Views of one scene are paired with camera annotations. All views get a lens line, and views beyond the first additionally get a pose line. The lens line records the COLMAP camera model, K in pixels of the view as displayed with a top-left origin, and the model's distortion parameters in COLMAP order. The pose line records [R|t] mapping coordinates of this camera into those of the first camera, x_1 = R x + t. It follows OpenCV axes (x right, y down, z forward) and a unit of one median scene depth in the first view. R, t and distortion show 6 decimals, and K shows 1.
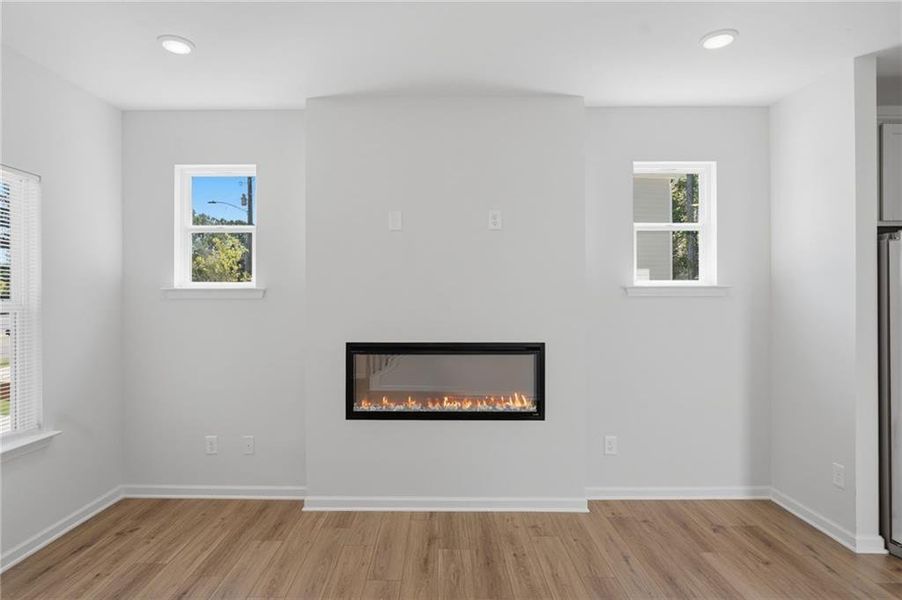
lens RADIAL K [[485.6, 0, 442.9], [0, 485.6, 299.2], [0, 0, 1]] dist [-0.010994, 0.002593]
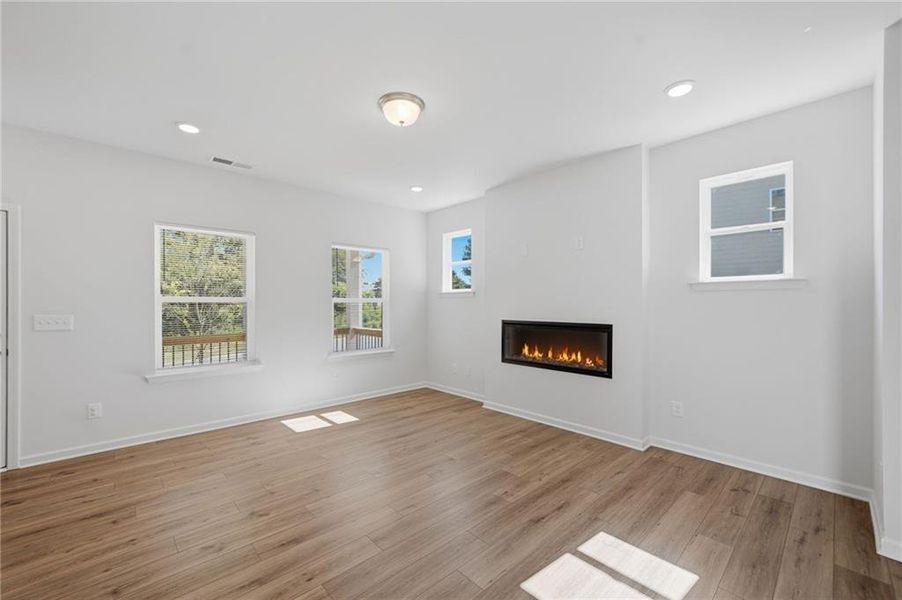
lens RADIAL K [[367.6, 0, 449.5], [0, 367.6, 304.7], [0, 0, 1]] dist [0.000980, 0.000147]
pose [[0.687760, 0.000780, -0.725937, 0.681568], [-0.002153, 0.999997, -0.000966, 0.034513], [0.725935, 0.002227, 0.687760, -0.095558]]
